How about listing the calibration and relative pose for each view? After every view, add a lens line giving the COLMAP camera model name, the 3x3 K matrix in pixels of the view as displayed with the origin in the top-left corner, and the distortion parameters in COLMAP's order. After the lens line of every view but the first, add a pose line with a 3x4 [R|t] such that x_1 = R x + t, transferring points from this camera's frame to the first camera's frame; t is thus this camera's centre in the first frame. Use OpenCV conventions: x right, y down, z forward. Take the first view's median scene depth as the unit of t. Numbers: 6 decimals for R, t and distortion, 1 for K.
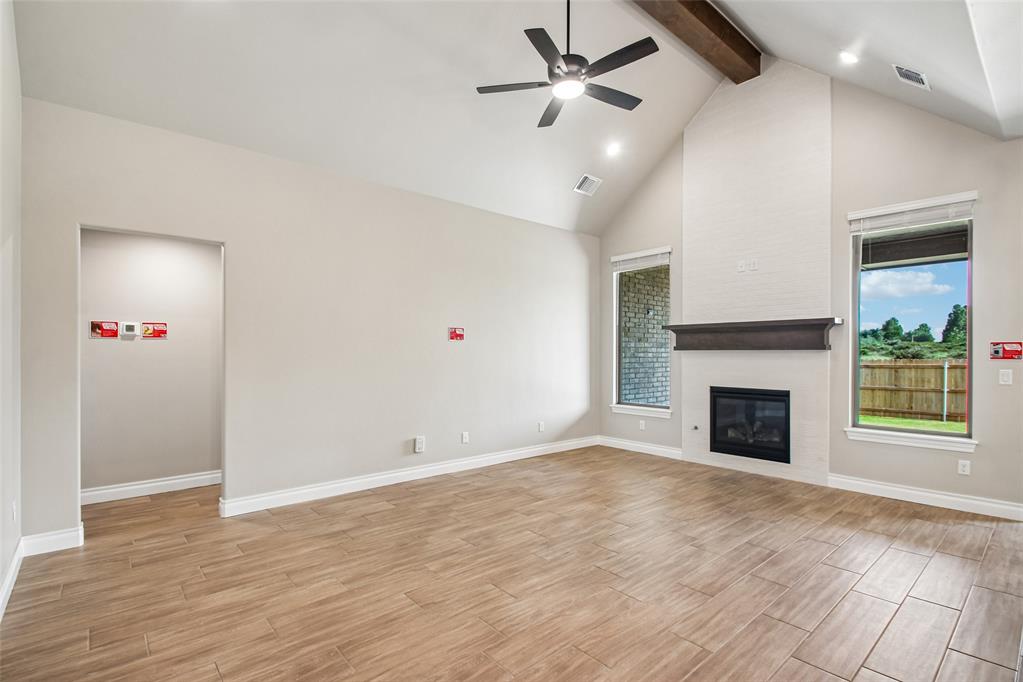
lens RADIAL K [[477.6, 0, 505.9], [0, 477.6, 345.7], [0, 0, 1]] dist [0.000598, -0.000801]
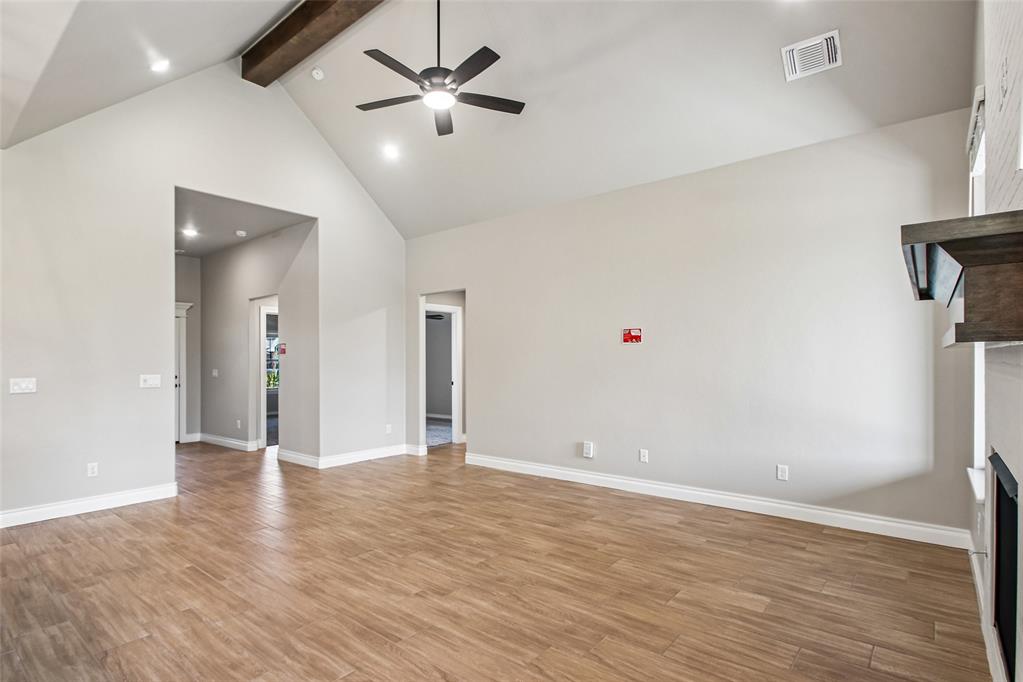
lens RADIAL K [[510.6, 0, 508.0], [0, 510.6, 357.7], [0, 0, 1]] dist [0.000802, -0.006801]
pose [[0.175330, -0.005785, -0.984493, 0.830868], [0.023690, 0.999718, -0.001656, 0.012763], [0.984225, -0.023032, 0.175417, 0.647587]]
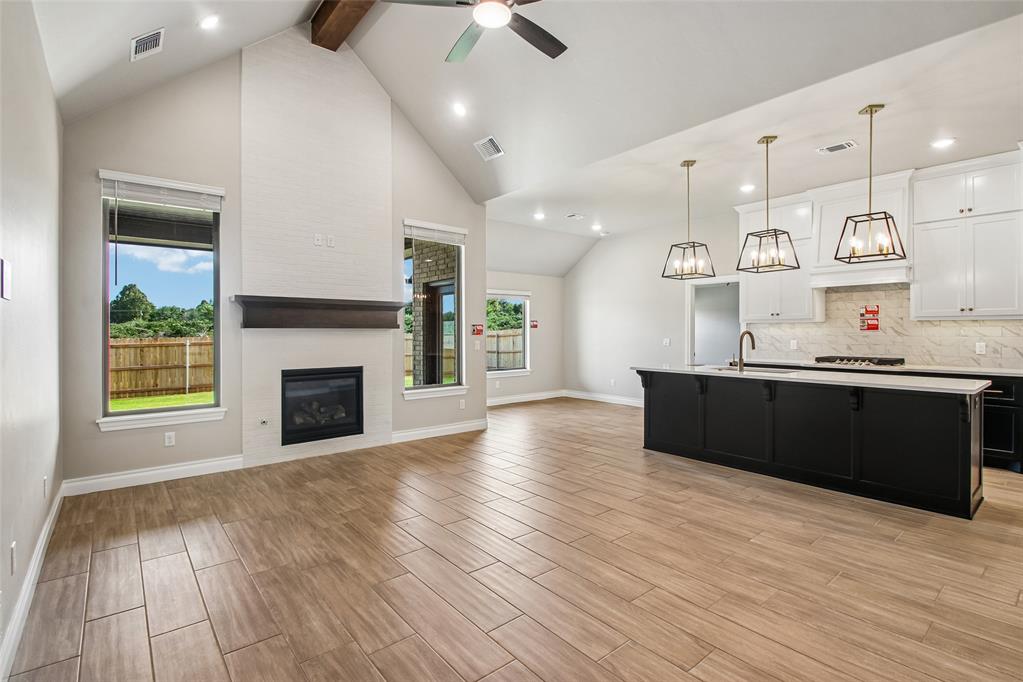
lens RADIAL K [[479.4, 0, 507.5], [0, 479.4, 330.1], [0, 0, 1]] dist [0.002315, -0.000517]
pose [[0.023306, 0.002101, 0.999726, -0.479697], [-0.013058, 0.999913, -0.001797, 0.010443], [-0.999643, -0.013013, 0.023332, 0.649591]]
